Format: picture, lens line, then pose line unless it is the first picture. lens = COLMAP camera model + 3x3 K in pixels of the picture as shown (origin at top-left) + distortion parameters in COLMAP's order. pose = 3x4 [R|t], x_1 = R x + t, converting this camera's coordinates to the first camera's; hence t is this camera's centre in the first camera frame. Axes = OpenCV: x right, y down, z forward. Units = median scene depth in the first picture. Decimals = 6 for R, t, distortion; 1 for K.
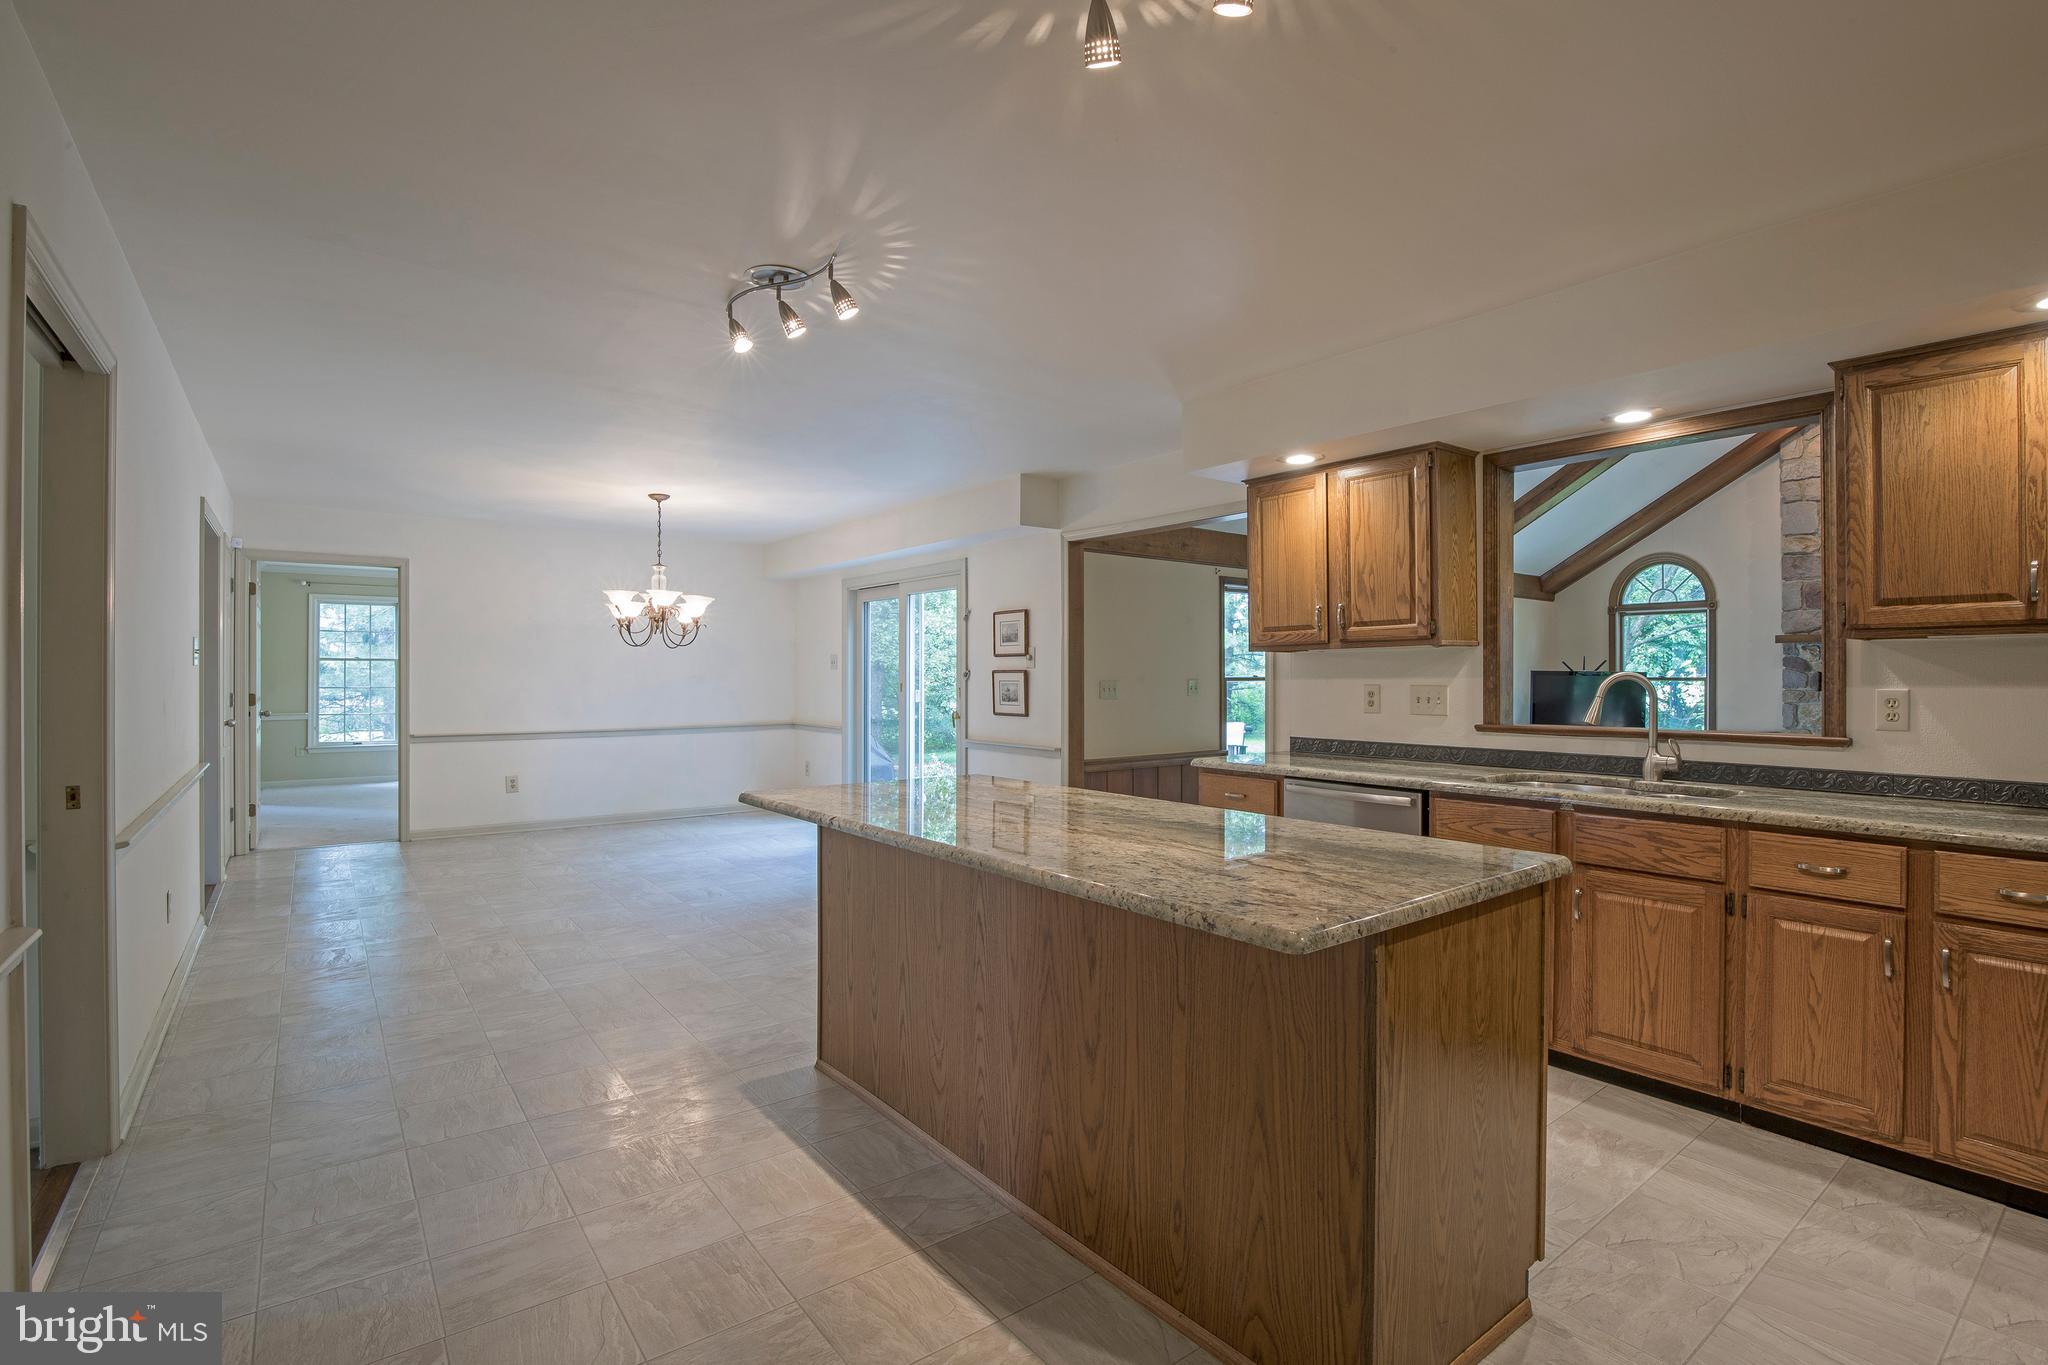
lens RADIAL K [[942.1, 0, 1037.2], [0, 942.1, 676.7], [0, 0, 1]] dist [-0.030929, 0.007294]
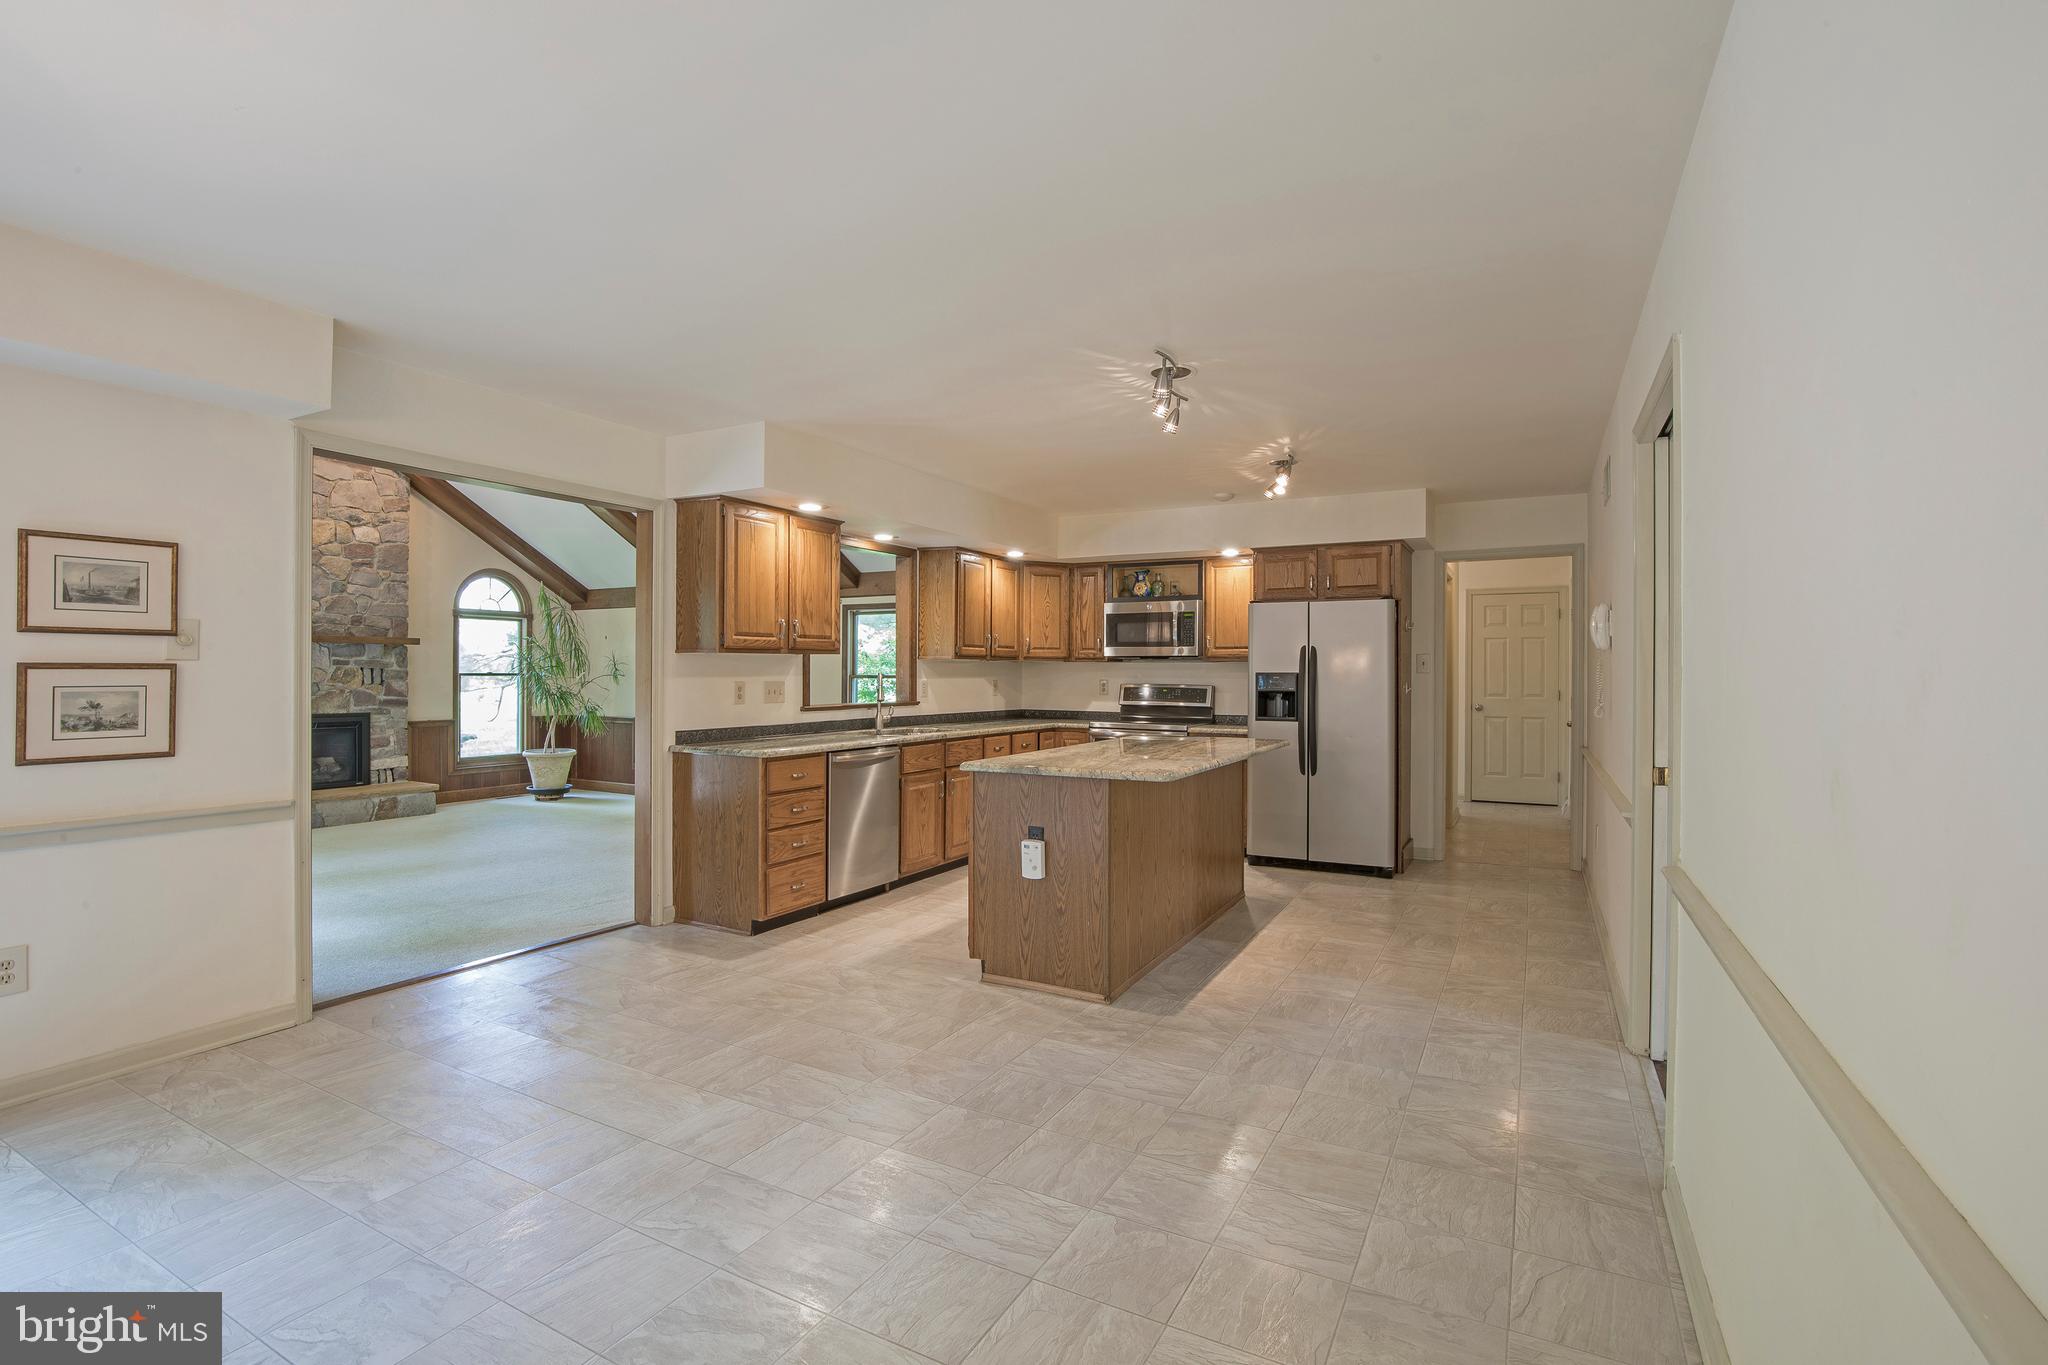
lens RADIAL K [[942.1, 0, 1016.7], [0, 942.1, 673.1], [0, 0, 1]] dist [-0.030929, 0.007294]
pose [[-0.388363, -0.002345, 0.921503, -0.610783], [-0.001716, 0.999997, 0.001821, -0.003458], [-0.921505, -0.000874, -0.388366, 0.744318]]
